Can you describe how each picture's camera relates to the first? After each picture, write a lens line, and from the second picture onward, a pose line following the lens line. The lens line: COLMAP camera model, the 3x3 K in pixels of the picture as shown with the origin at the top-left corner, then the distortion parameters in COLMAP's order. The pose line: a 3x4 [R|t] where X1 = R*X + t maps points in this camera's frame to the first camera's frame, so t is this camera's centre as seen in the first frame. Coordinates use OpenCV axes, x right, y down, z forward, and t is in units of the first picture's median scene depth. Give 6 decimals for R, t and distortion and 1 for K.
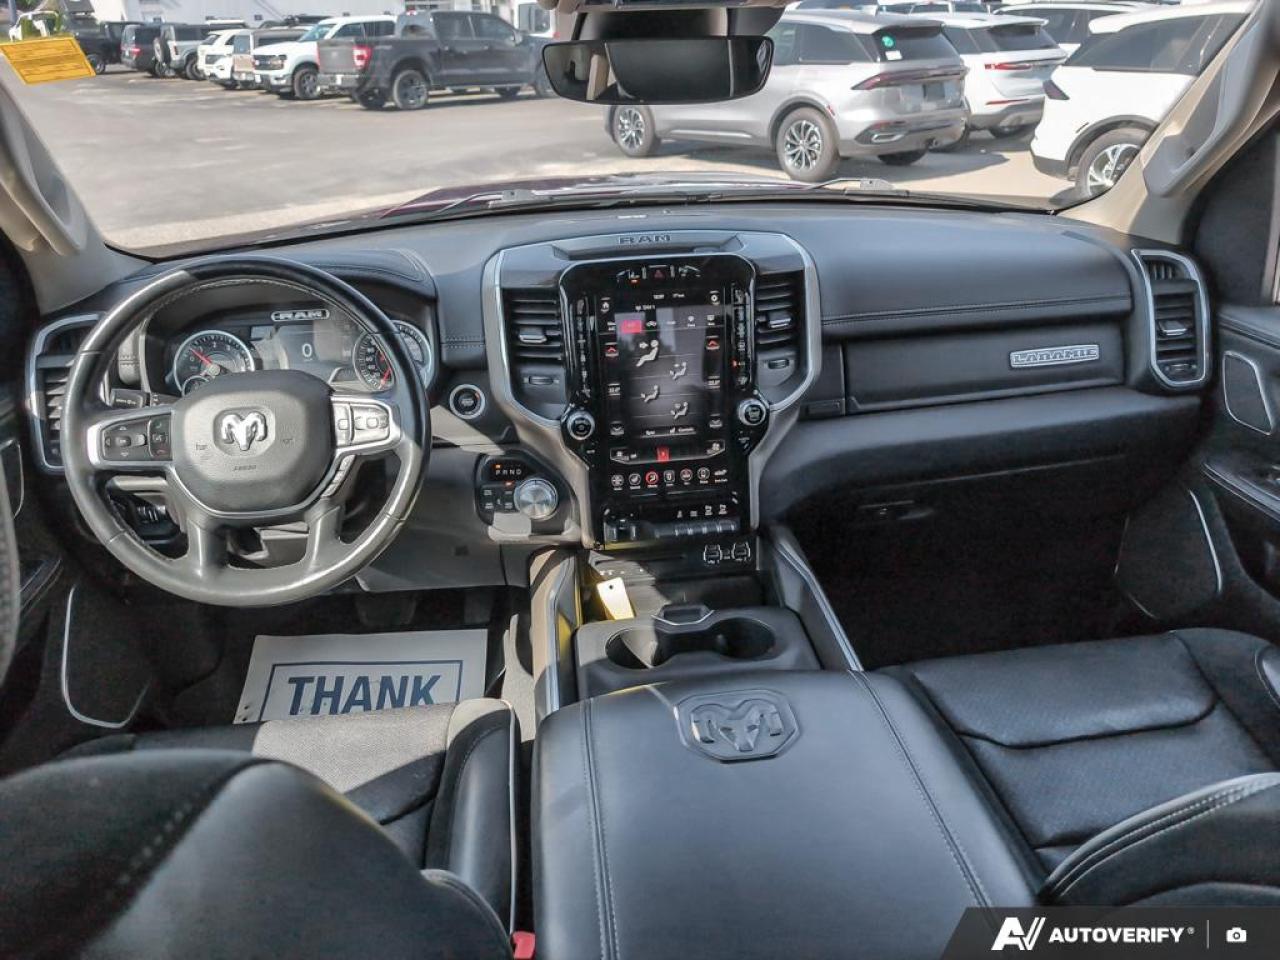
lens RADIAL K [[906.4, 0, 649.7], [0, 906.4, 464.8], [0, 0, 1]] dist [0.003478, -0.004339]
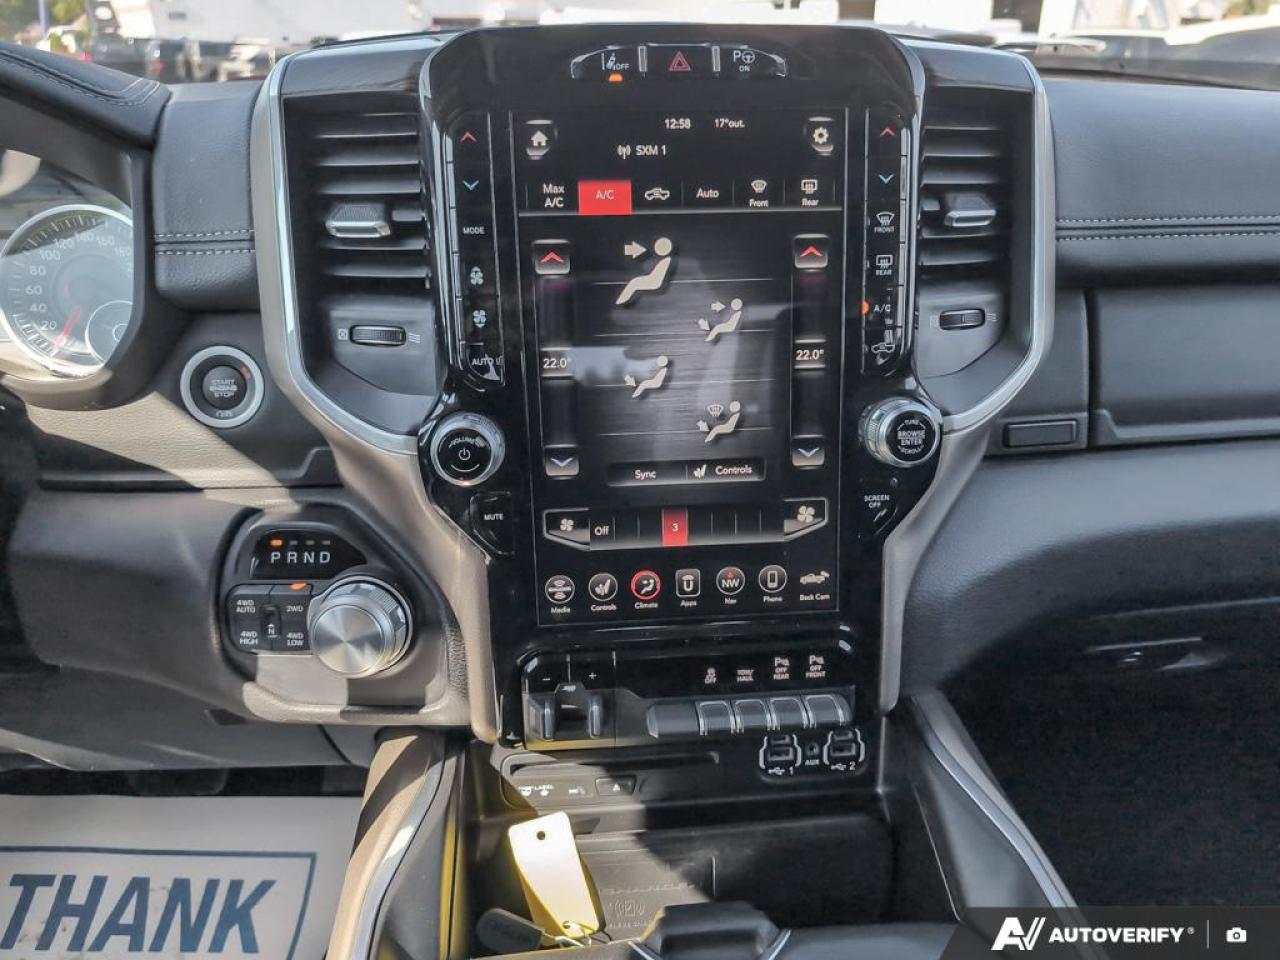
lens RADIAL K [[927.1, 0, 643.1], [0, 927.1, 476.5], [0, 0, 1]] dist [-0.004203, -0.002995]
pose [[0.999134, 0.035312, -0.021994, 0.008651], [-0.035886, 0.999011, -0.026258, -0.023182], [0.021045, 0.027025, 0.999413, 0.573523]]
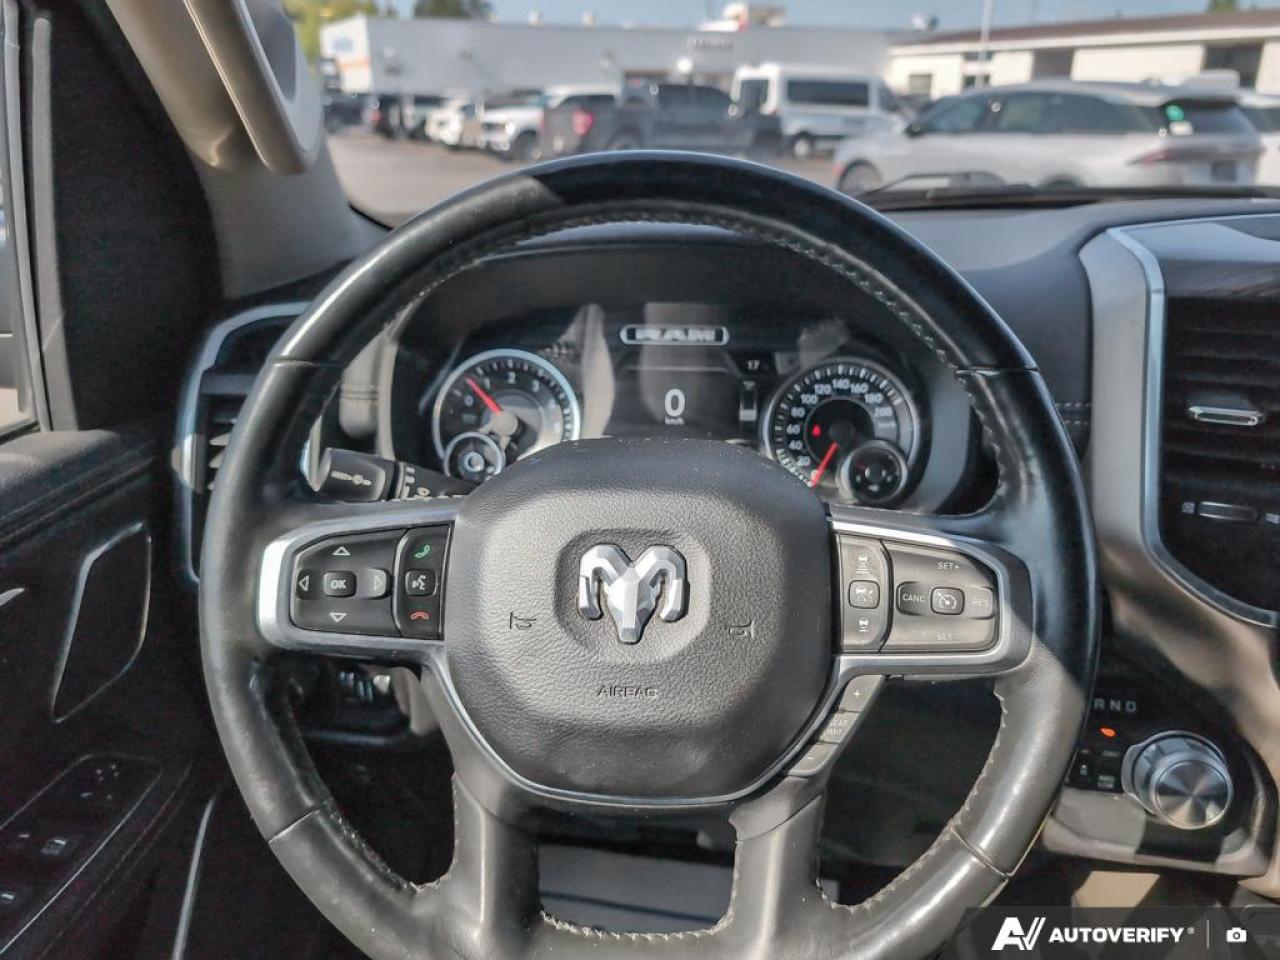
lens RADIAL K [[934.6, 0, 661.6], [0, 934.6, 486.7], [0, 0, 1]] dist [0.000684, -0.022682]
pose [[0.980294, 0.096303, -0.172482, -0.302613], [-0.107169, 0.992729, -0.054810, -0.050045], [0.165950, 0.072215, 0.983487, 0.497168]]
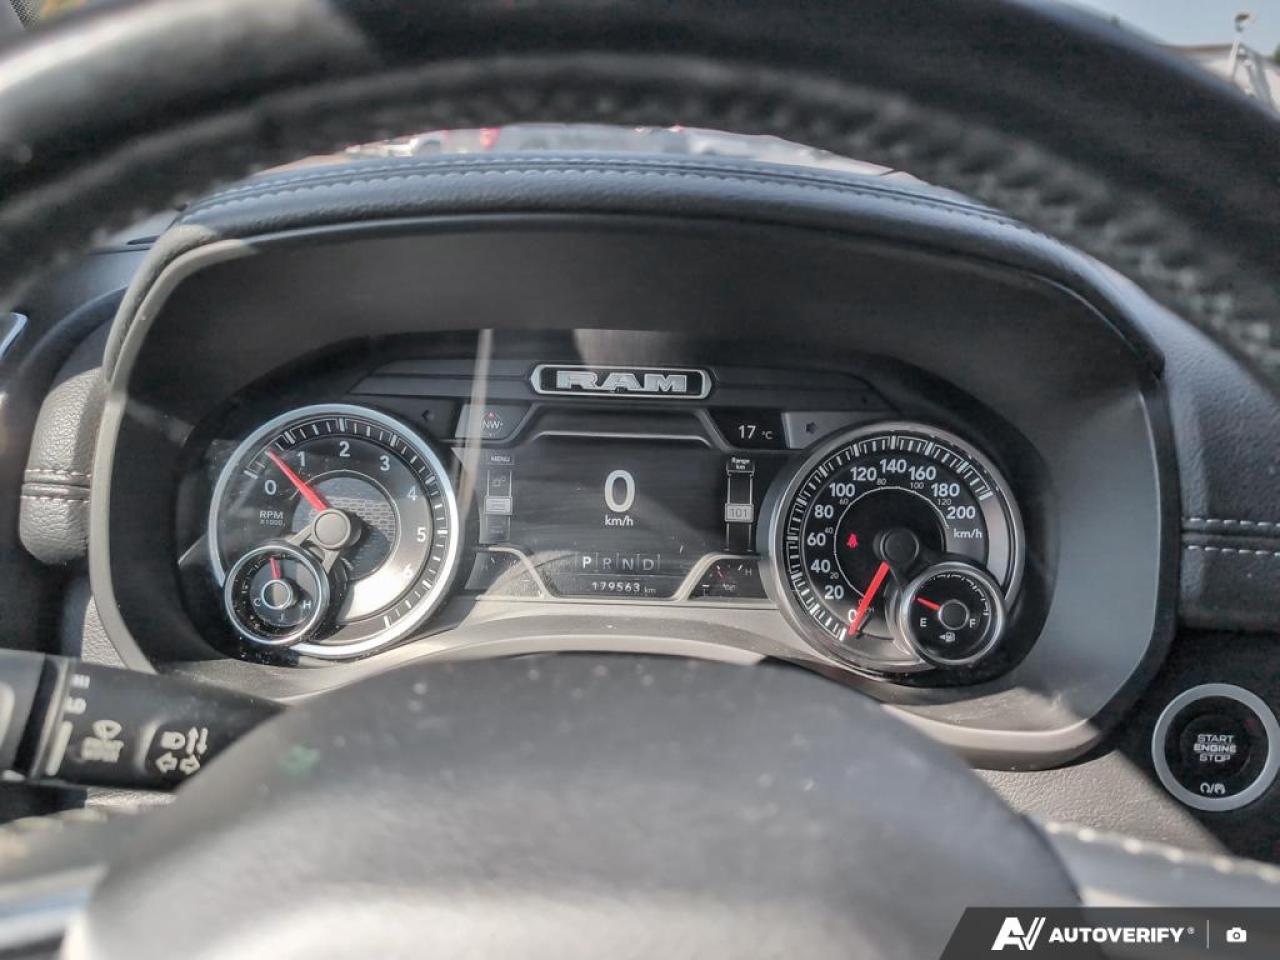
lens RADIAL K [[930.7, 0, 640.0], [0, 930.7, 480.0], [0, 0, 1]] dist [-0.027178, -0.002081]
pose [[0.990644, 0.097171, -0.095826, -0.357318], [-0.105374, 0.990827, -0.084611, -0.108547], [0.086726, 0.093917, 0.991795, 0.712960]]
